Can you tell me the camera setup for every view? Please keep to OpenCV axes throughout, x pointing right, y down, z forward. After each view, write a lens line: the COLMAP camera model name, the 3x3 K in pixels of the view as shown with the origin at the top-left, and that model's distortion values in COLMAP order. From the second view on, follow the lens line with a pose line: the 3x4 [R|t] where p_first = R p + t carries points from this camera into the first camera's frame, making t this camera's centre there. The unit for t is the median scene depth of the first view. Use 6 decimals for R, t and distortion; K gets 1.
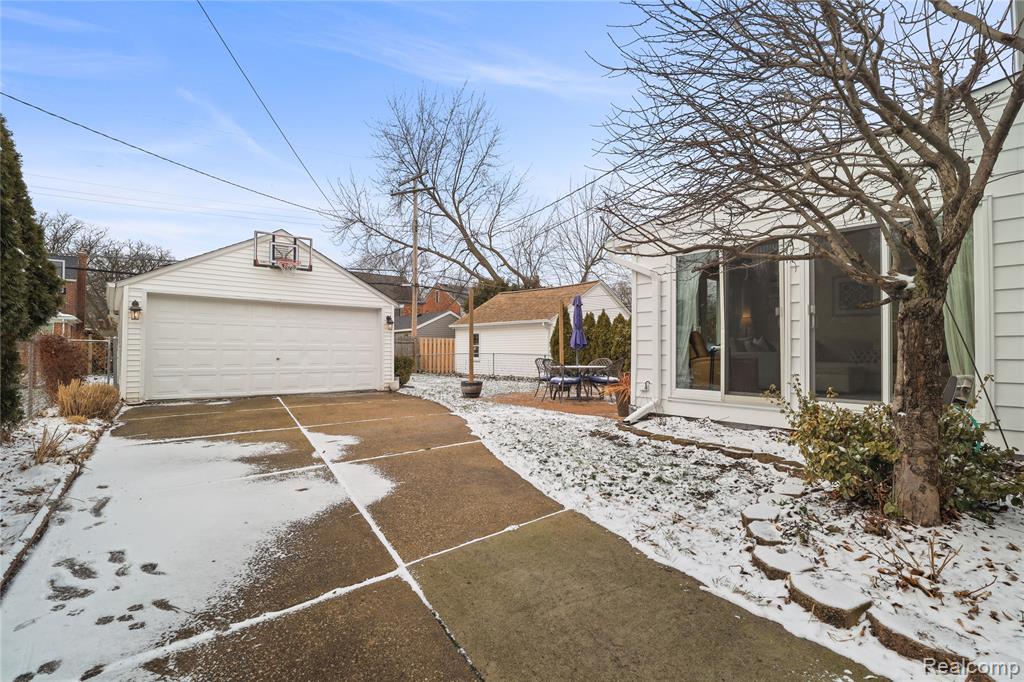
lens RADIAL K [[476.7, 0, 511.7], [0, 476.7, 350.0], [0, 0, 1]] dist [-0.032367, -0.000286]
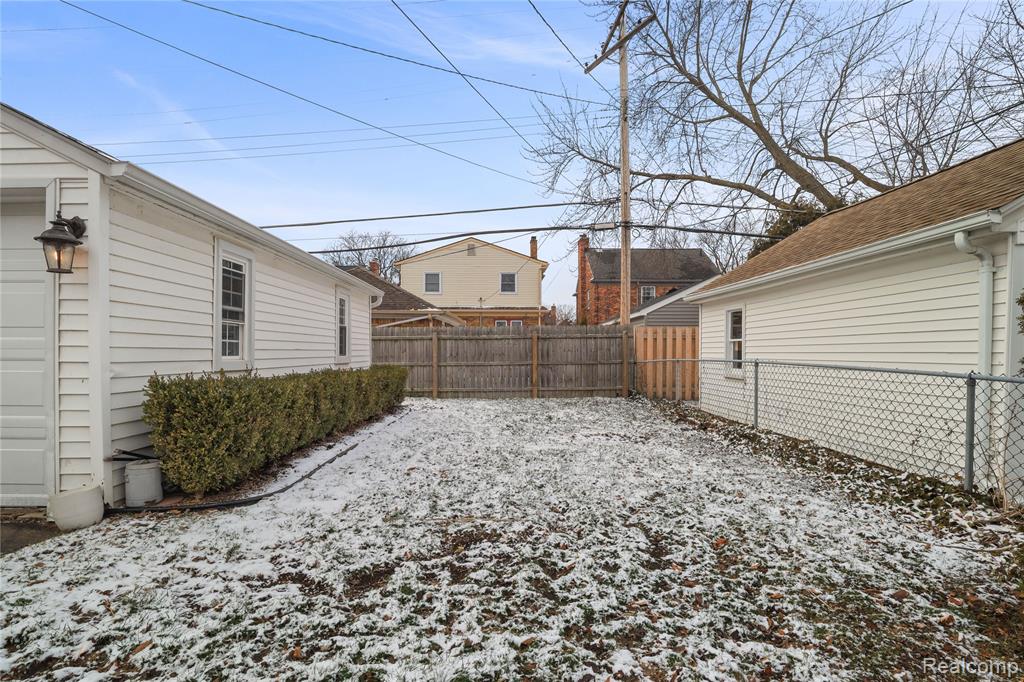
lens RADIAL K [[476.7, 0, 511.7], [0, 476.7, 350.0], [0, 0, 1]] dist [-0.032367, -0.000286]
pose [[0.755099, -0.008377, -0.655557, 0.033543], [0.016239, 0.999851, 0.005928, -0.004996], [0.655409, -0.015122, 0.755123, 0.390274]]
